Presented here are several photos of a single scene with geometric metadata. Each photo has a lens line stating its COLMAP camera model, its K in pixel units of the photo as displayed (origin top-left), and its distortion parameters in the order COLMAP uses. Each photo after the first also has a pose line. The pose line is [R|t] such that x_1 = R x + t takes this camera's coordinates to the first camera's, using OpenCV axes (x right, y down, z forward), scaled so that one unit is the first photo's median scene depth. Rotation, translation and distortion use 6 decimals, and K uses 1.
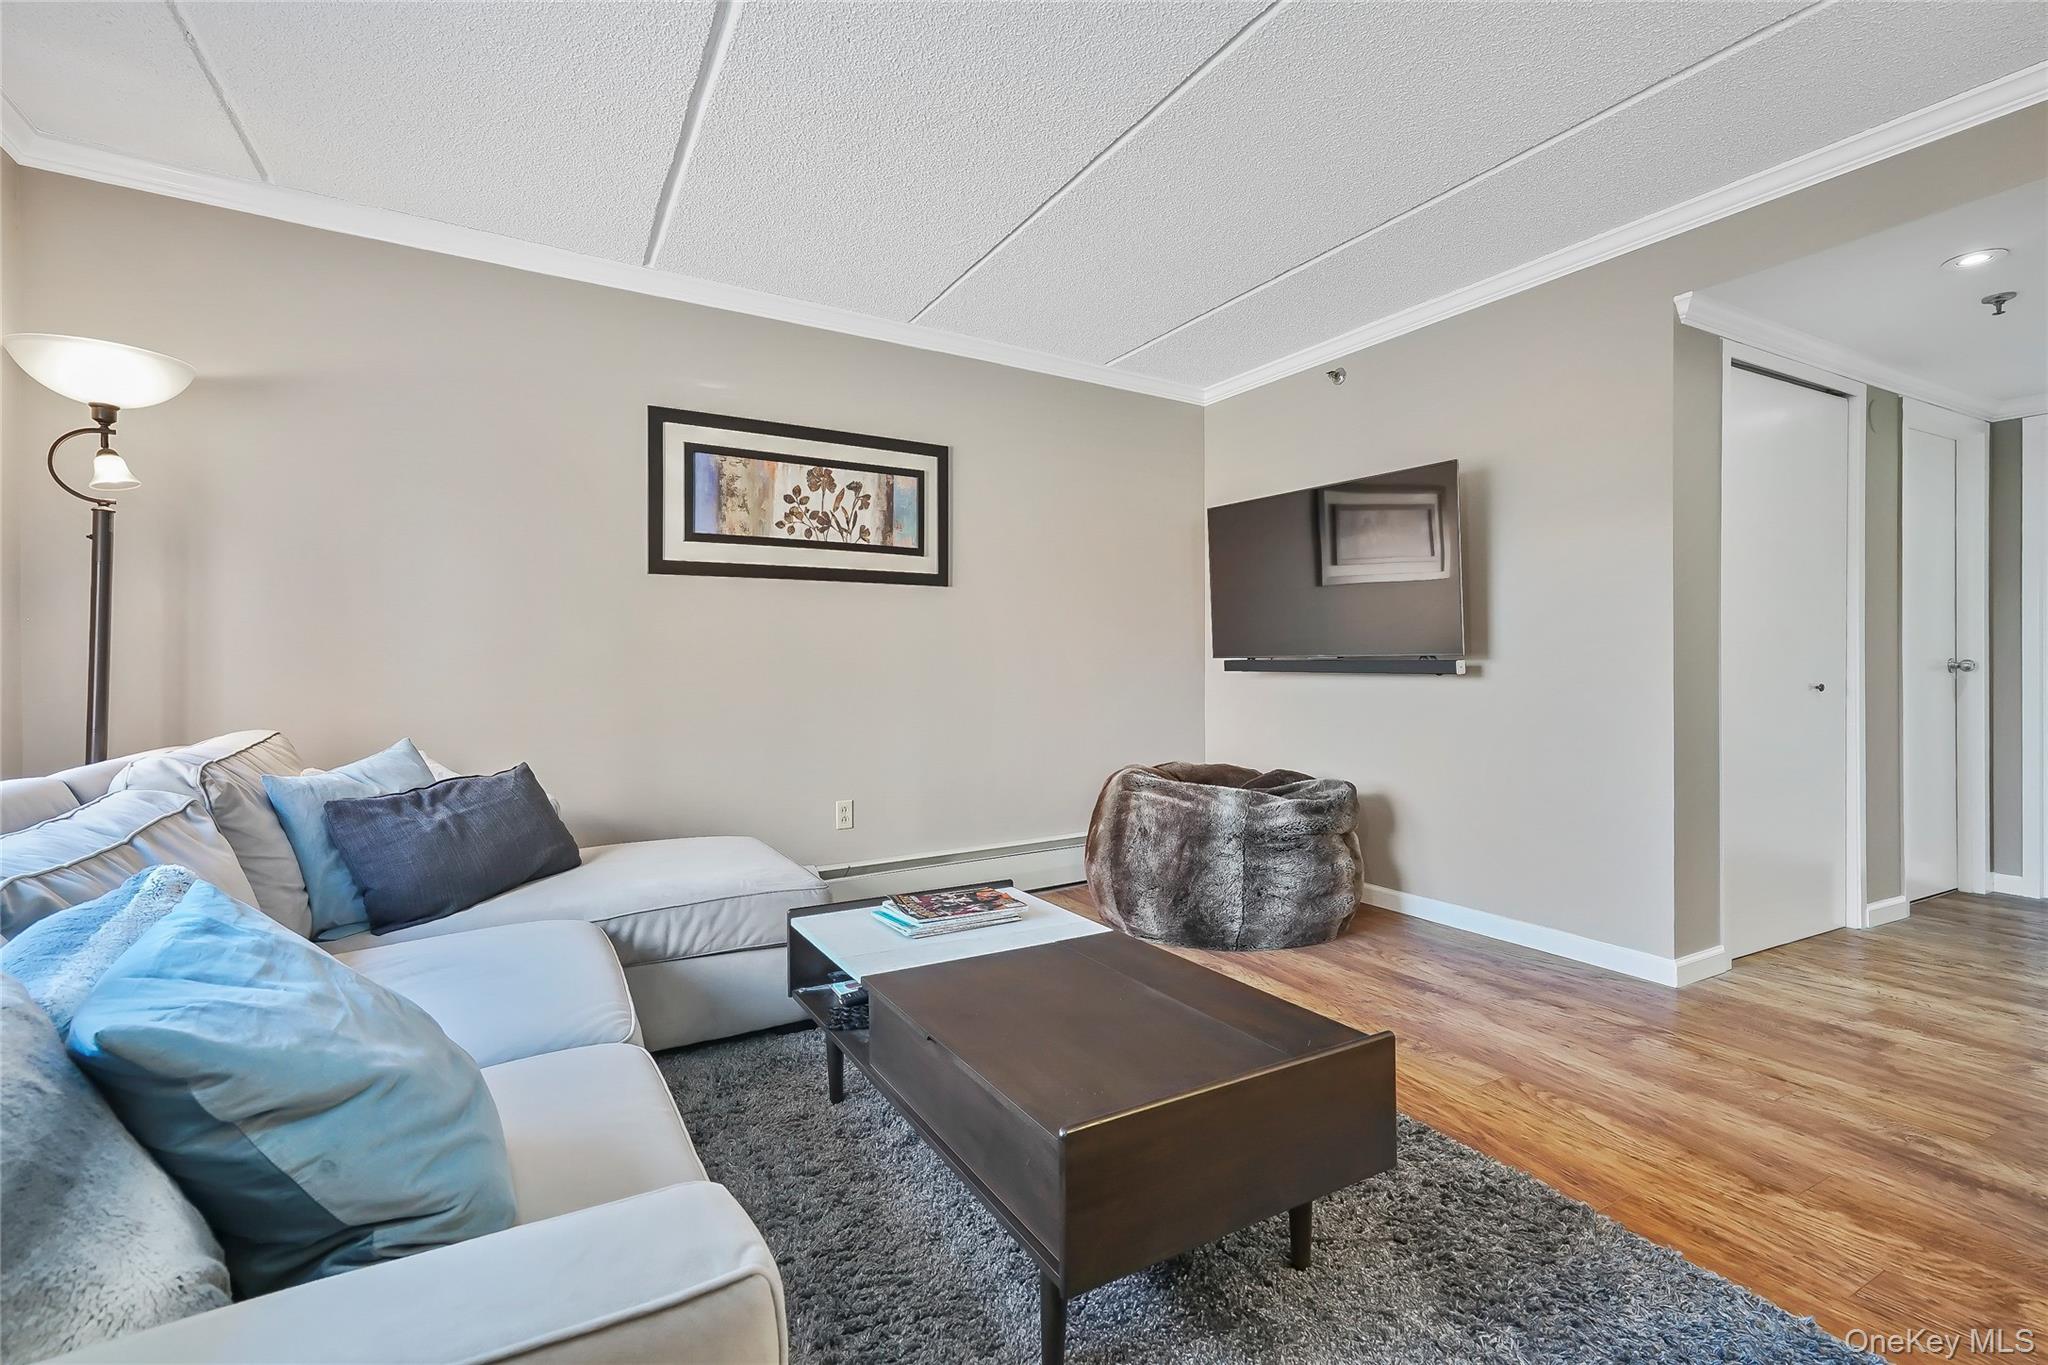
lens RADIAL K [[936.3, 0, 1014.1], [0, 936.3, 652.9], [0, 0, 1]] dist [-0.002129, 0.008770]
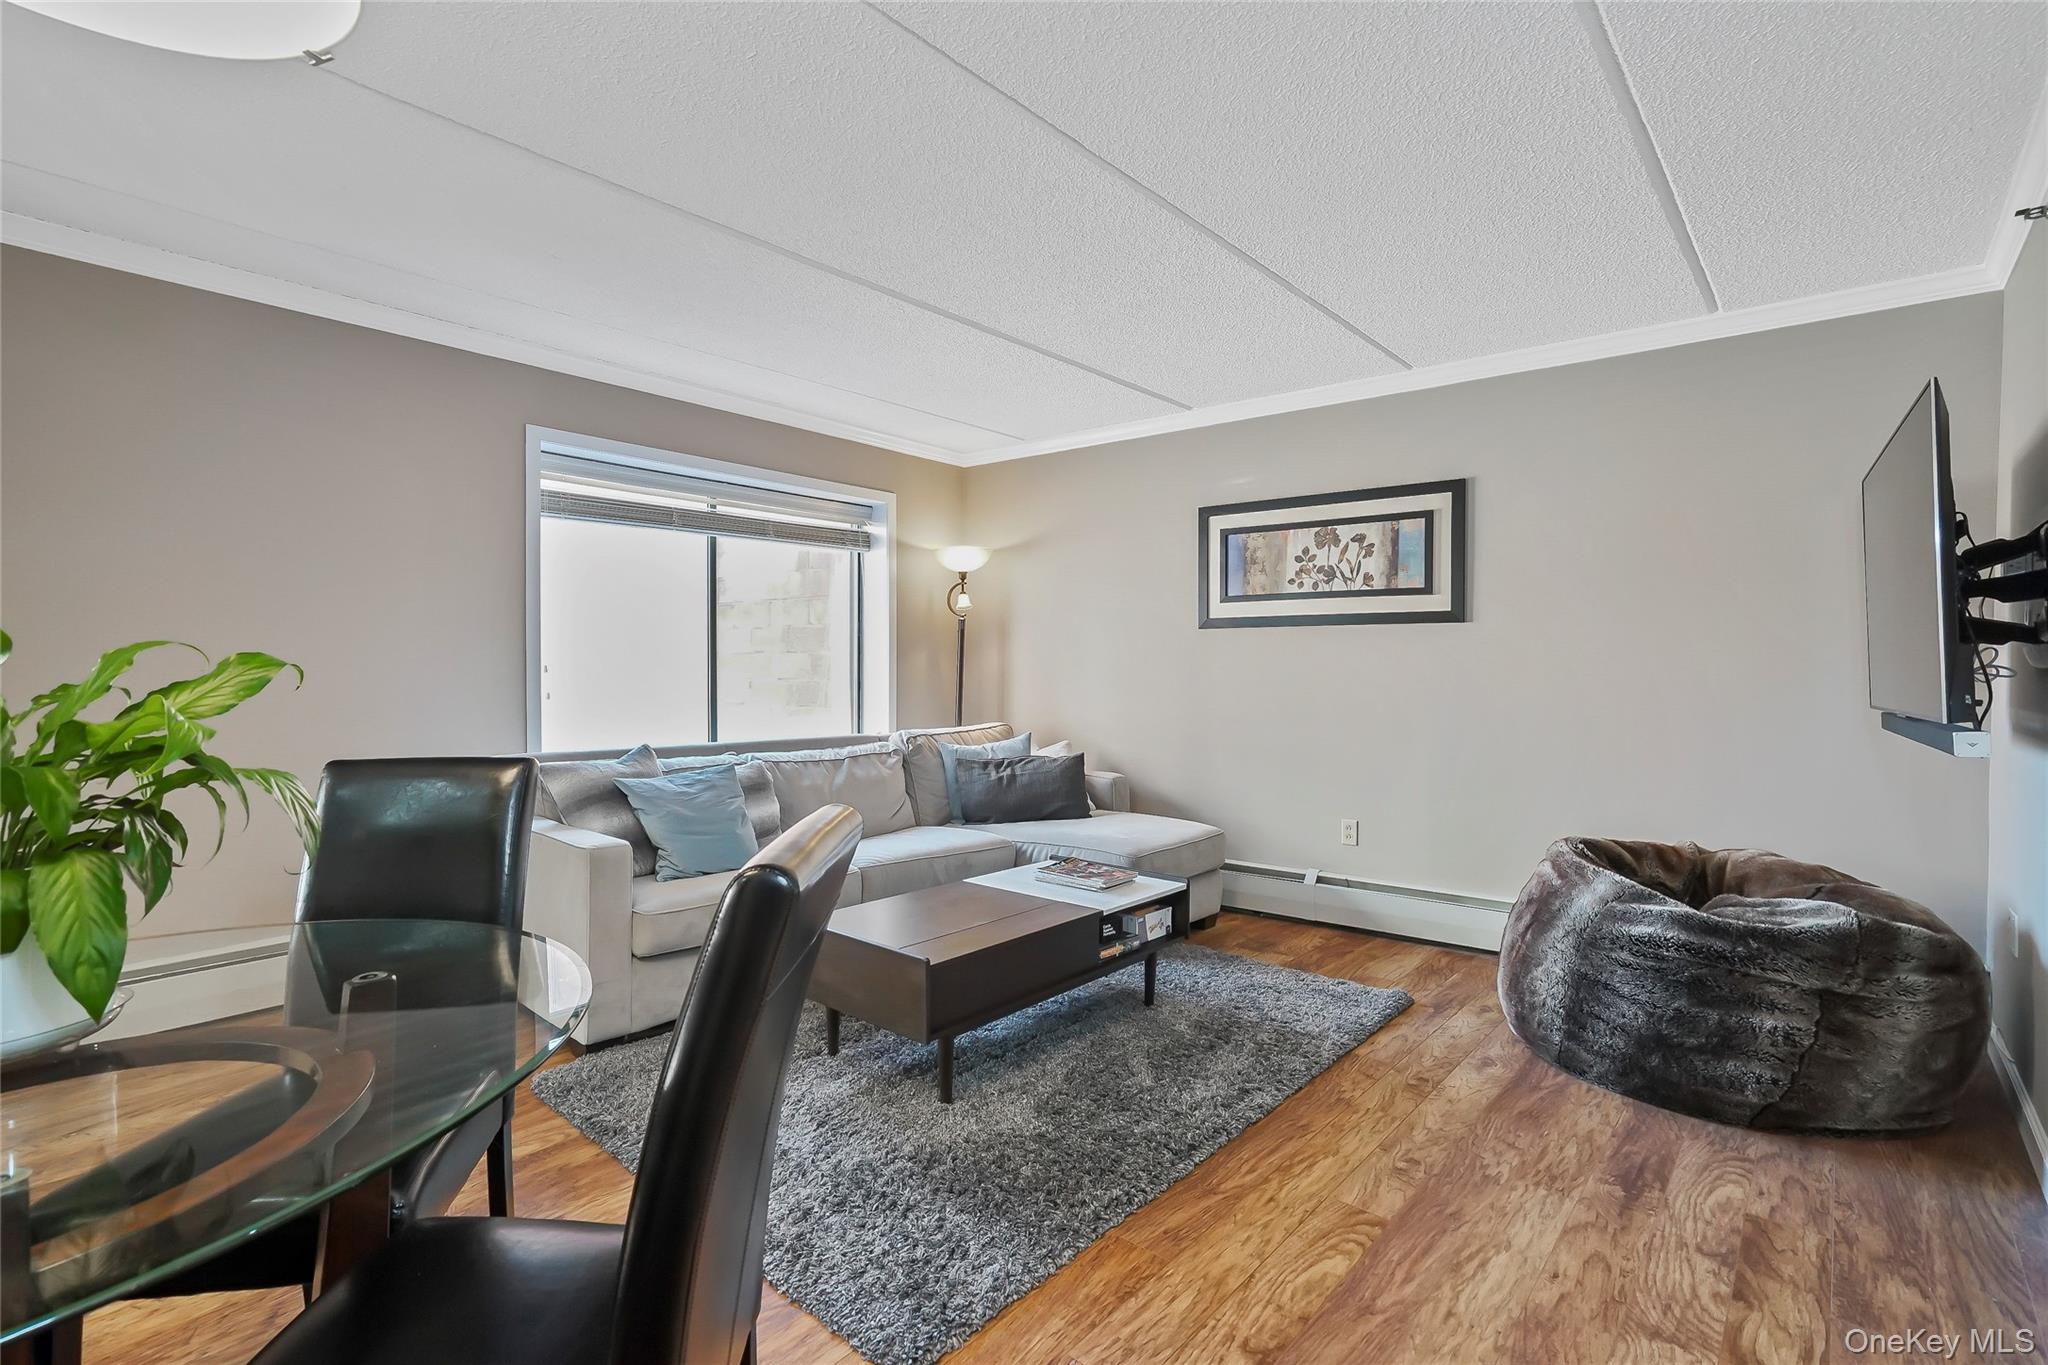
lens RADIAL K [[941.4, 0, 1009.7], [0, 941.4, 683.9], [0, 0, 1]] dist [0.013959, 0.000712]
pose [[0.324789, 0.023681, -0.945490, 0.780914], [0.003885, 0.999645, 0.026371, -0.038296], [0.945778, -0.012238, 0.324582, 0.257170]]
